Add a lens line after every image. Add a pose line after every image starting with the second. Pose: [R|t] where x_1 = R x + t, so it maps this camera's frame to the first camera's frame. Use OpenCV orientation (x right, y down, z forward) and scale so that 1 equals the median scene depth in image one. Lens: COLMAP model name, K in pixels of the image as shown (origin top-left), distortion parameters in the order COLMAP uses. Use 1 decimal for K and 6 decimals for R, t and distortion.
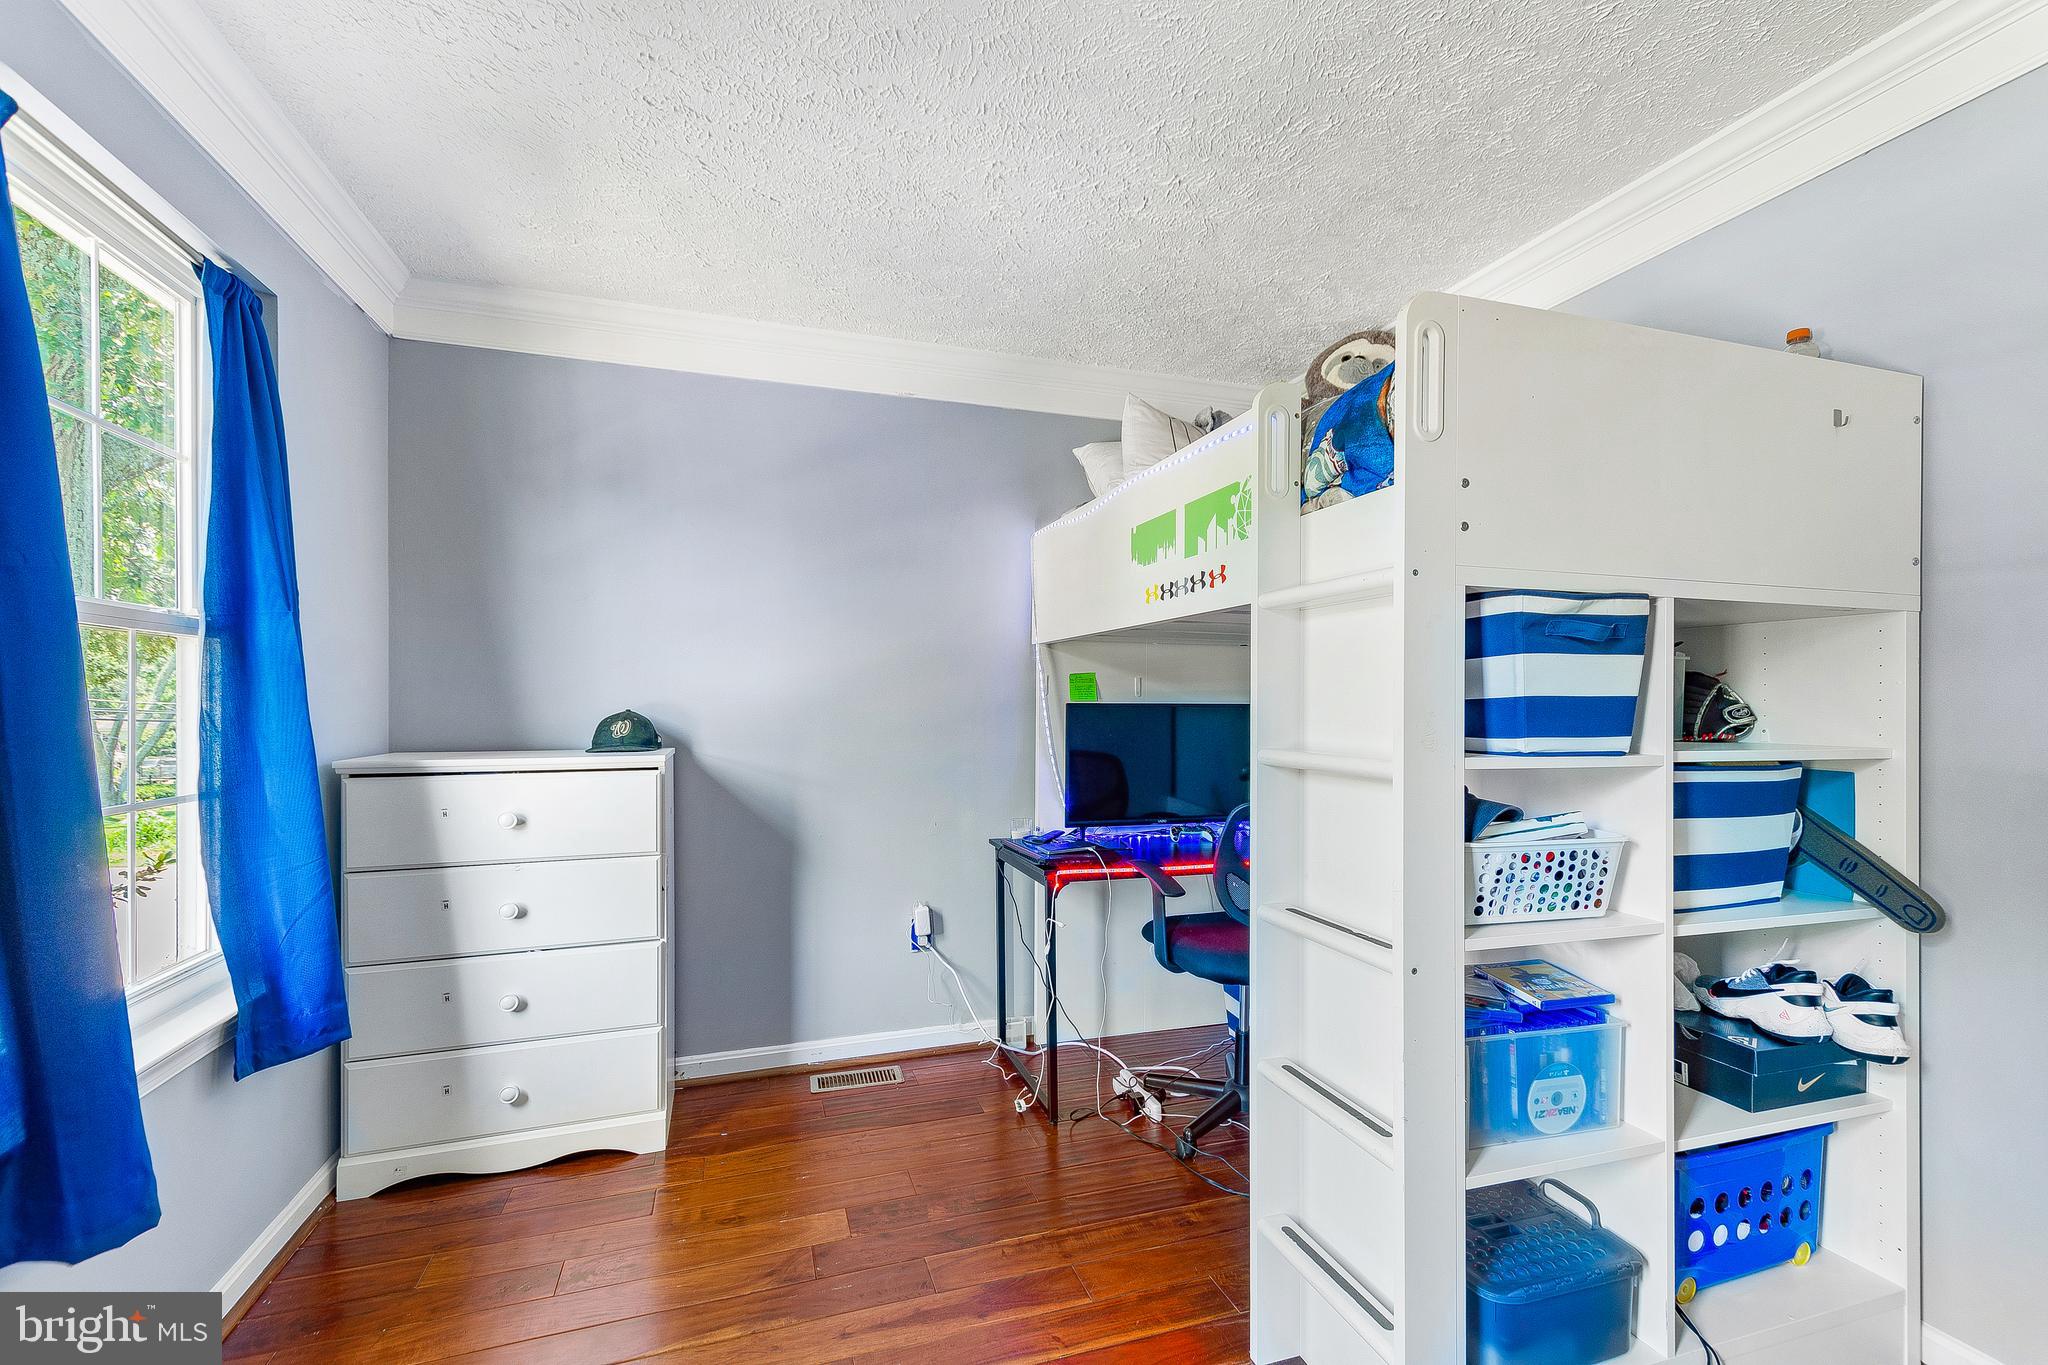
lens RADIAL K [[888.0, 0, 1030.4], [0, 888.0, 702.4], [0, 0, 1]] dist [0.020639, -0.001077]
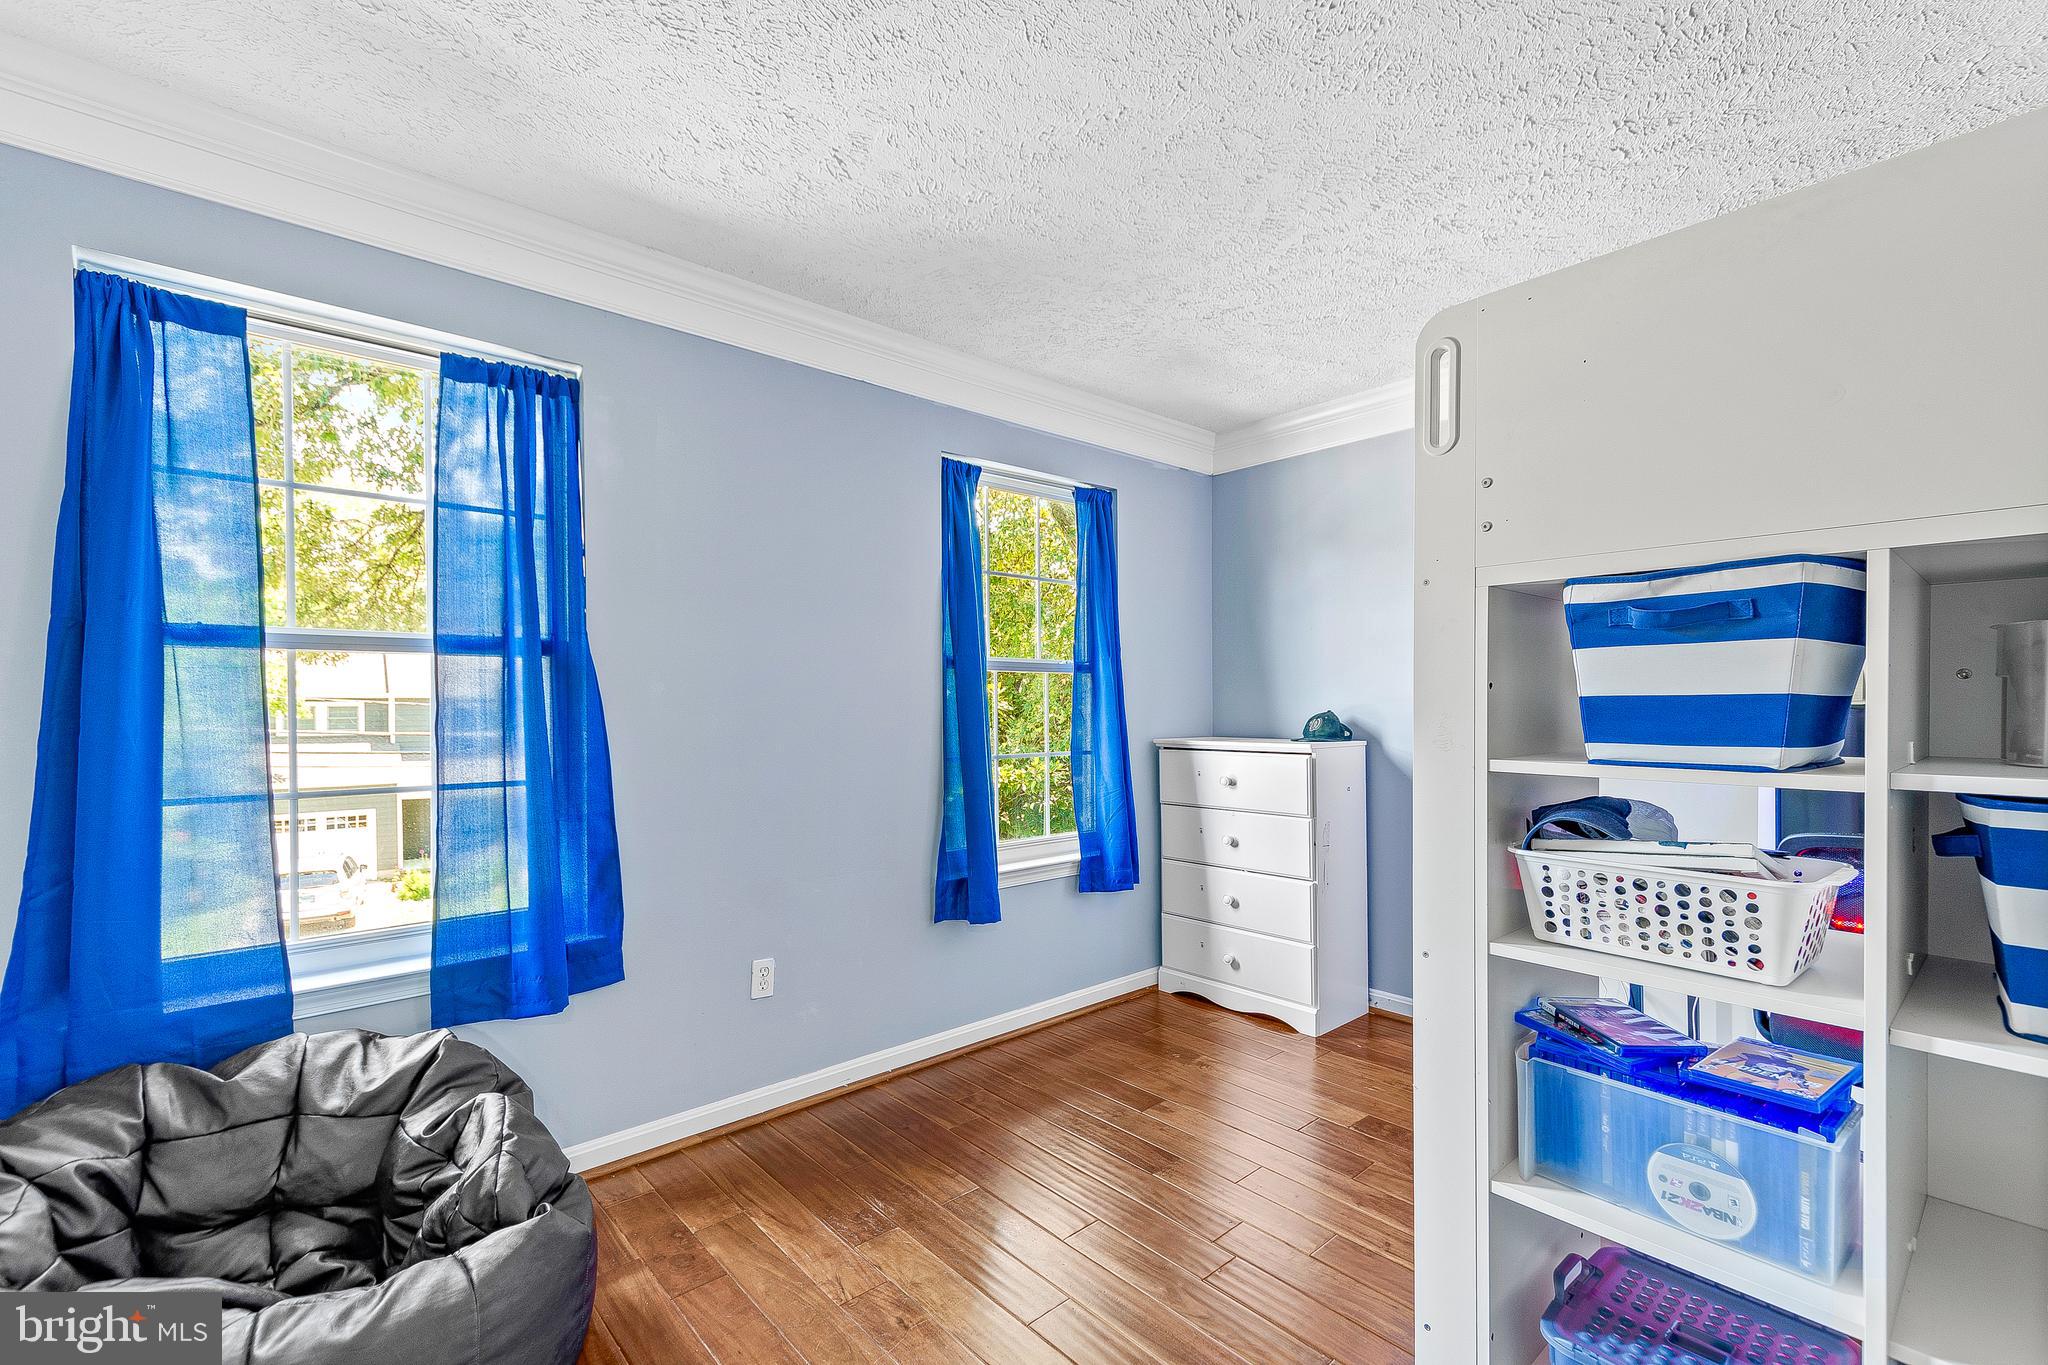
lens RADIAL K [[888.0, 0, 1030.4], [0, 888.0, 702.4], [0, 0, 1]] dist [0.020639, -0.001077]
pose [[0.403391, -0.005536, -0.915011, 0.860527], [0.005690, 0.999978, -0.003542, -0.000961], [0.915010, -0.003778, 0.403413, 0.093815]]
